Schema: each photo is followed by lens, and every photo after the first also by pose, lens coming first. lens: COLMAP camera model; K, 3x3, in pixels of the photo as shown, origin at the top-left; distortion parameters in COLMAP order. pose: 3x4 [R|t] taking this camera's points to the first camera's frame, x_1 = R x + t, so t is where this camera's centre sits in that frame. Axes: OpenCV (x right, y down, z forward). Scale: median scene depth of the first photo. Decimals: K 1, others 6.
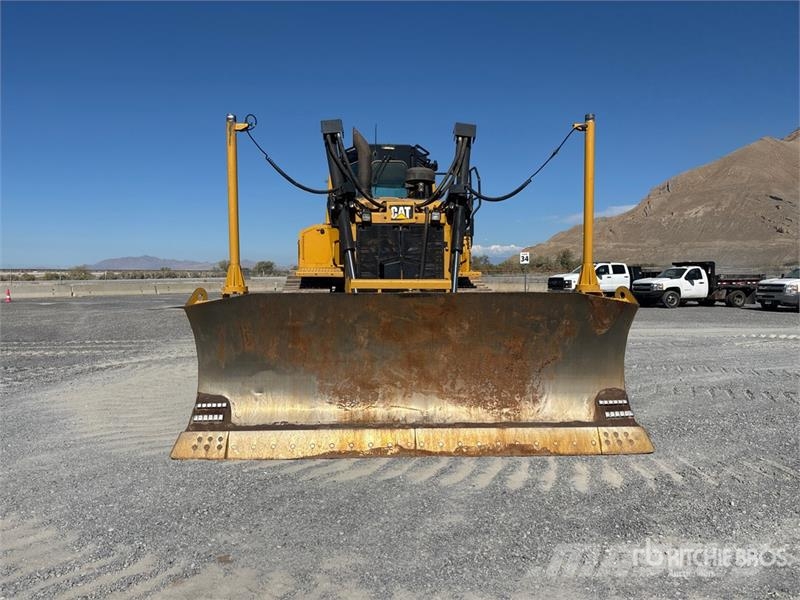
lens RADIAL K [[605.4, 0, 400.2], [0, 605.4, 303.2], [0, 0, 1]] dist [0.052947, -0.058521]
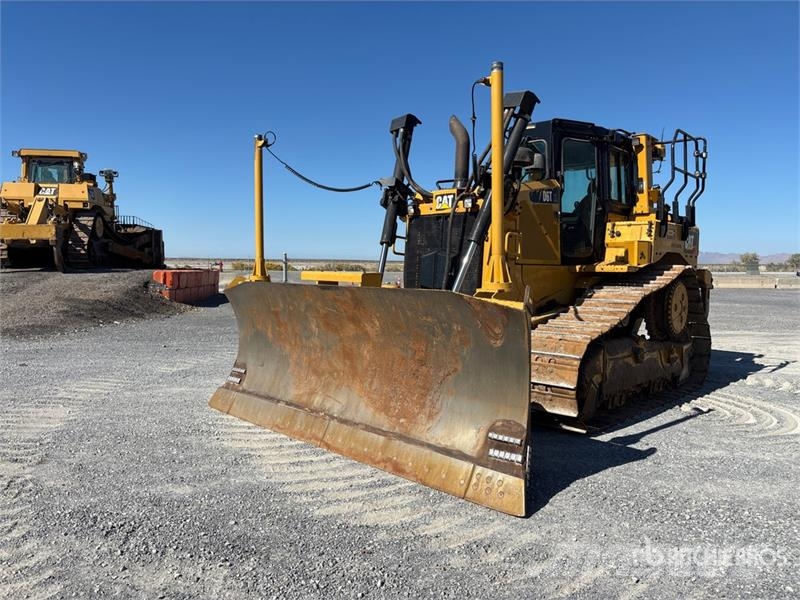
lens RADIAL K [[606.1, 0, 395.6], [0, 606.1, 294.9], [0, 0, 1]] dist [0.048831, -0.057764]
pose [[0.666752, 0.042210, -0.744083, 0.812242], [-0.044676, 0.998863, 0.016630, -0.021703], [0.743939, 0.022155, 0.667880, 0.391079]]
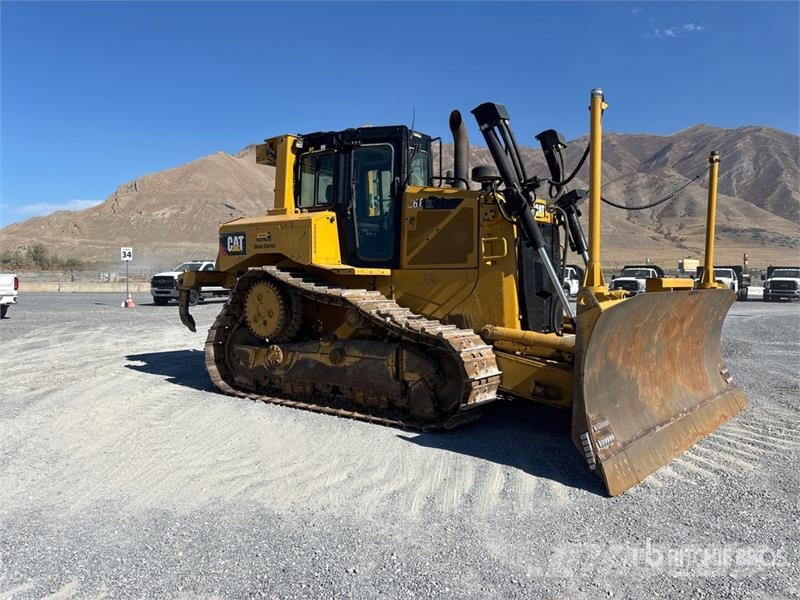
lens RADIAL K [[606.1, 0, 395.6], [0, 606.1, 294.9], [0, 0, 1]] dist [0.048831, -0.057764]
pose [[0.684533, -0.019752, 0.728714, -1.098575], [0.027850, 0.999612, 0.000933, -0.023929], [-0.728450, 0.019656, 0.684817, 0.607844]]
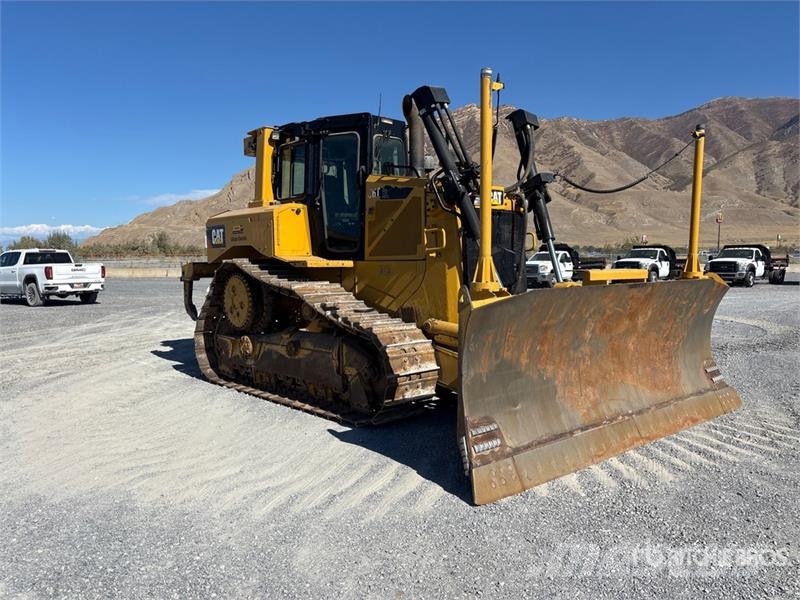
lens RADIAL K [[605.4, 0, 400.2], [0, 605.4, 303.2], [0, 0, 1]] dist [0.052947, -0.058521]
pose [[0.793132, -0.050421, 0.606959, -0.858997], [0.034030, 0.998679, 0.038494, -0.034307], [-0.608098, -0.009876, 0.793801, 0.420032]]
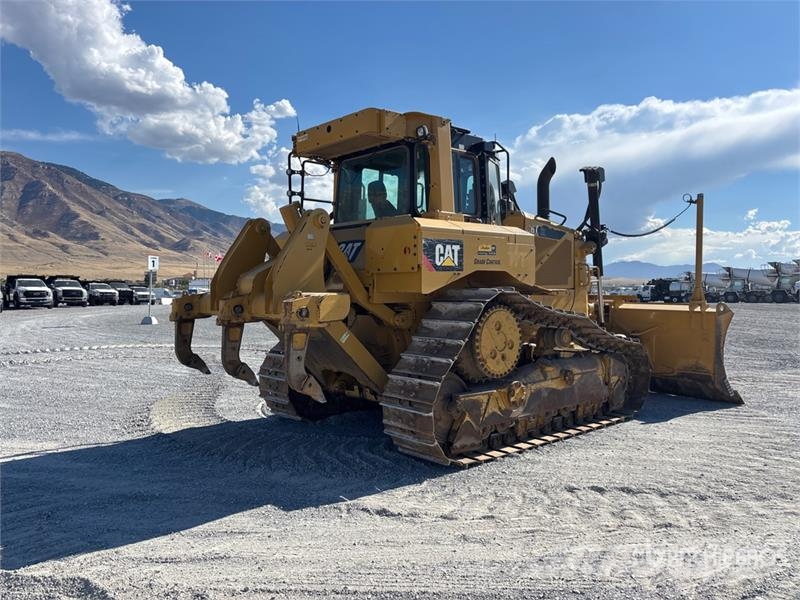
lens RADIAL K [[606.1, 0, 395.6], [0, 606.1, 294.9], [0, 0, 1]] dist [0.048831, -0.057764]
pose [[-0.593458, -0.012902, 0.804761, -1.076158], [0.033734, 0.998594, 0.040886, -0.133021], [-0.804158, 0.051412, -0.592189, 2.561952]]
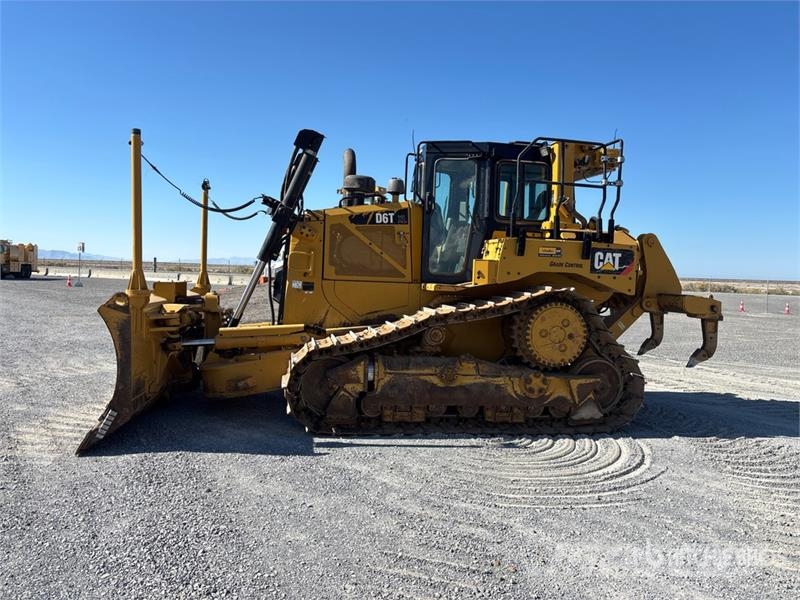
lens RADIAL K [[607.5, 0, 400.1], [0, 607.5, 293.5], [0, 0, 1]] dist [0.050960, -0.071438]
pose [[0.092110, 0.032926, -0.995204, 1.412761], [-0.080787, 0.996405, 0.025489, -0.087274], [0.992466, 0.078052, 0.094439, 1.367644]]
